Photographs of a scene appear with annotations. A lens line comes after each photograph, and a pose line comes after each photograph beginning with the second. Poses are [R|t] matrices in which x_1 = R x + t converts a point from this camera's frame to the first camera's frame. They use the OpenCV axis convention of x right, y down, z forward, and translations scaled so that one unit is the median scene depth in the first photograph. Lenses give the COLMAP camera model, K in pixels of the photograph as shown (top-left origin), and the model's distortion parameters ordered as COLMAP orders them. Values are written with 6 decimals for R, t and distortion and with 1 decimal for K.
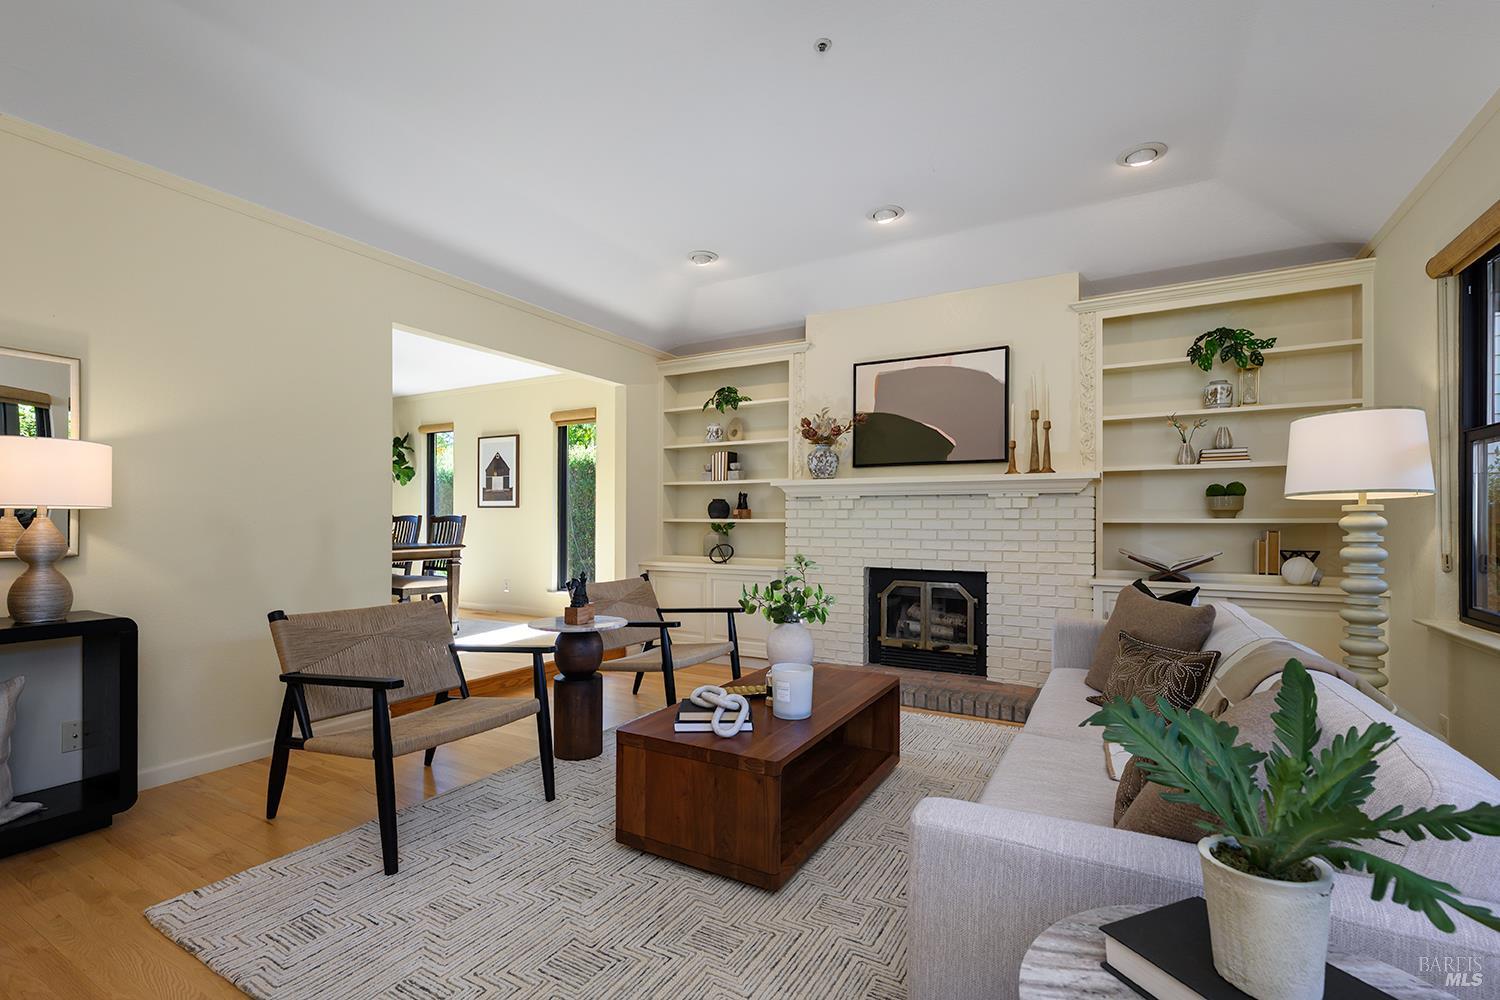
lens RADIAL K [[665.1, 0, 762.0], [0, 665.1, 520.3], [0, 0, 1]] dist [-0.004995, -0.000138]
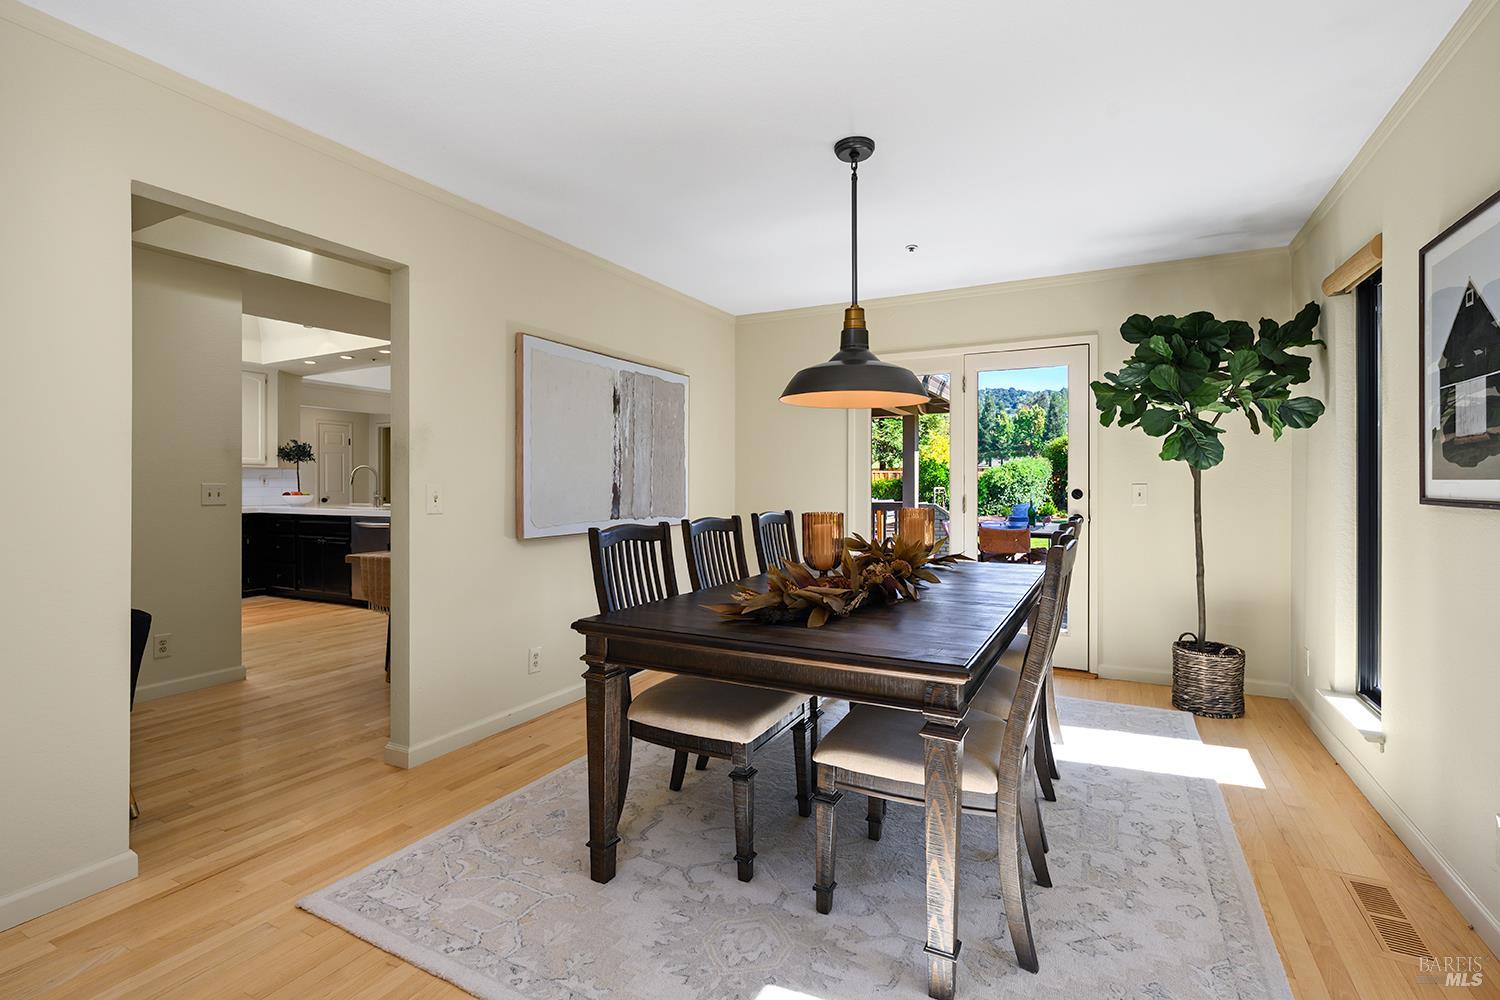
lens RADIAL K [[694.5, 0, 746.3], [0, 694.5, 490.7], [0, 0, 1]] dist [-0.003960, 0.000473]
pose [[0.019589, 0.005387, -0.999794, -0.218123], [-0.000777, 0.999985, 0.005373, -0.038645], [0.999808, 0.000672, 0.019592, 1.078036]]
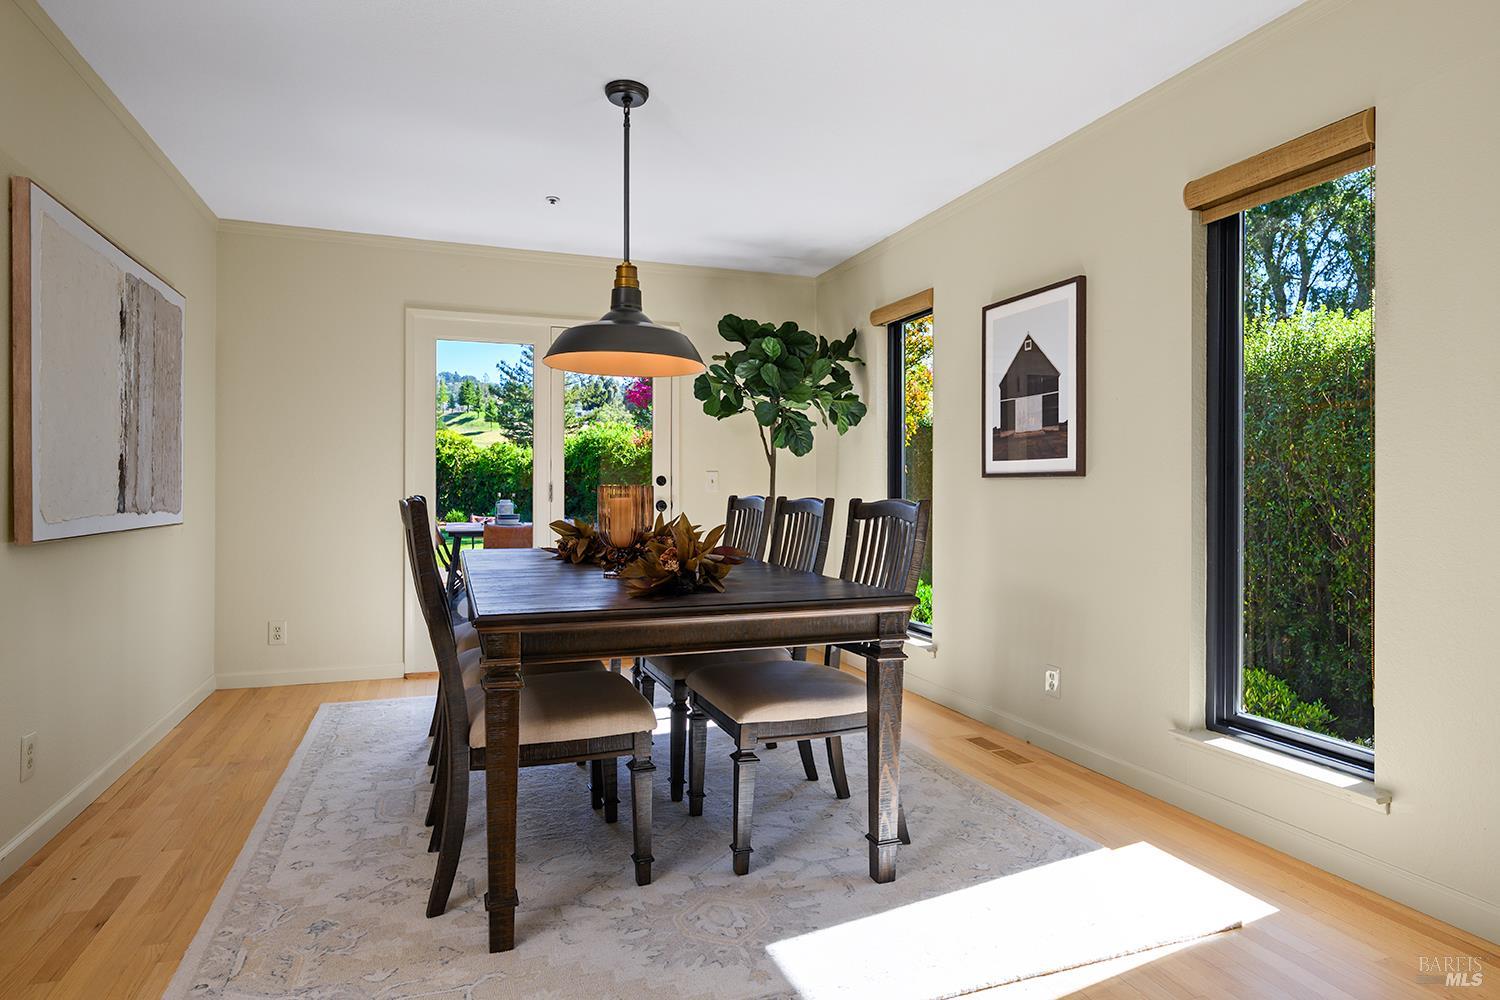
lens RADIAL K [[844.3, 0, 750.0], [0, 844.3, 500.0], [0, 0, 1]] dist [0.002267, 0.000156]
pose [[0.757998, 0.004326, -0.652242, -0.293941], [0.000795, 0.999971, 0.007557, -0.013593], [0.652256, -0.006246, 0.757973, 0.766975]]
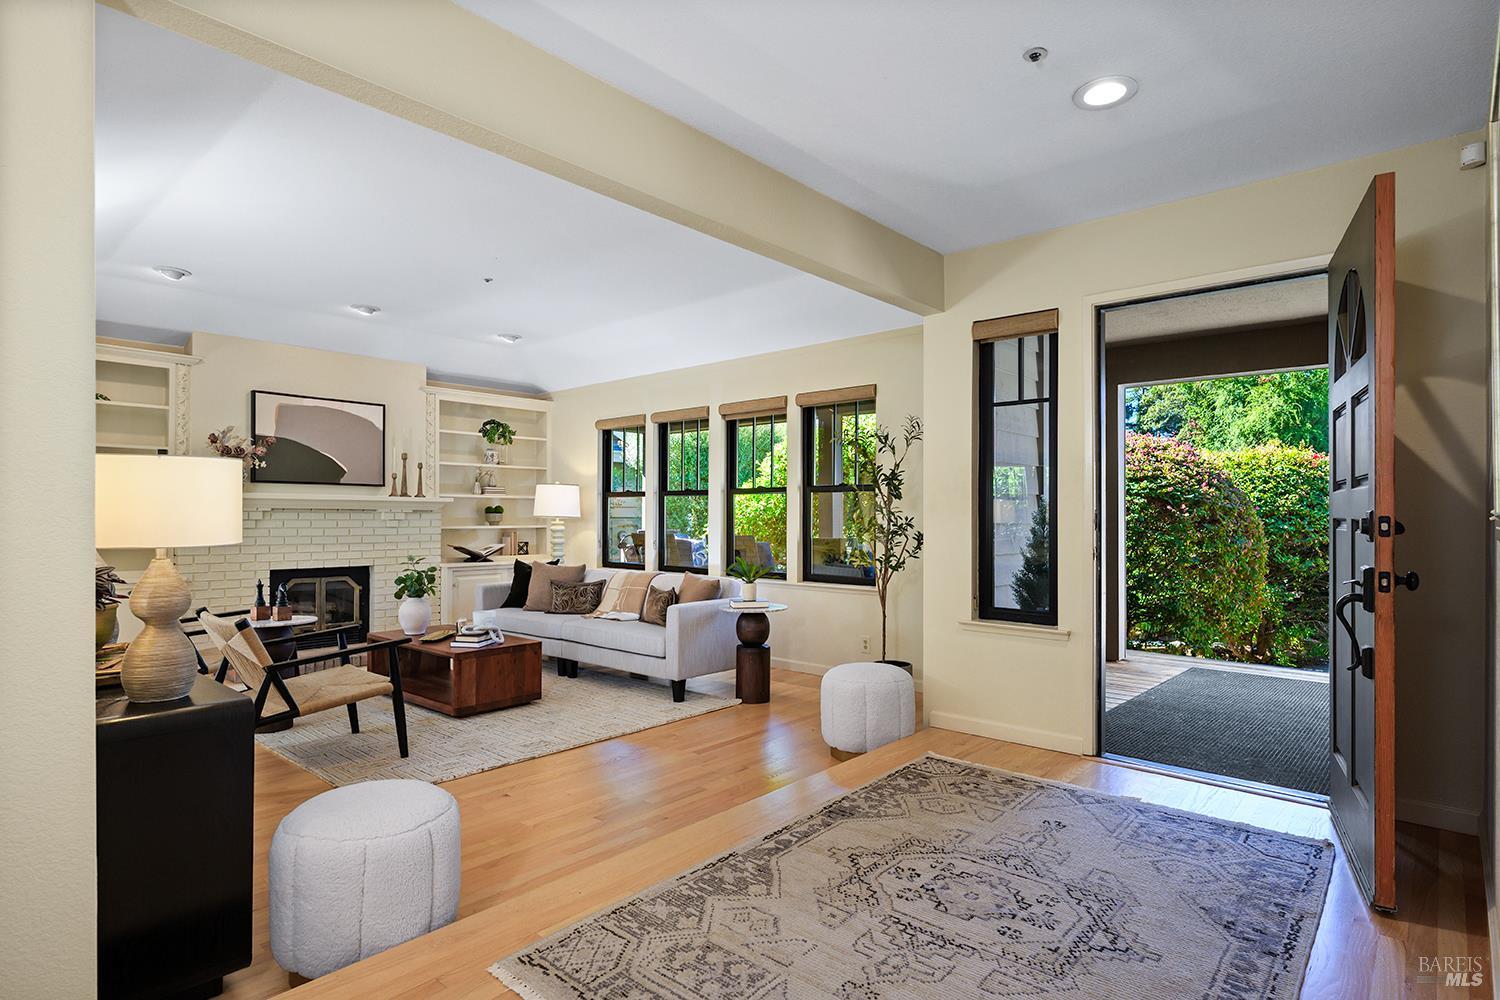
lens RADIAL K [[785.7, 0, 744.9], [0, 785.7, 509.8], [0, 0, 1]] dist [-0.003212, -0.000181]
pose [[0.214893, 0.006756, 0.976614, -0.982917], [-0.002408, 0.999977, -0.006388, -0.026884], [-0.976635, -0.000979, 0.214904, -0.097162]]
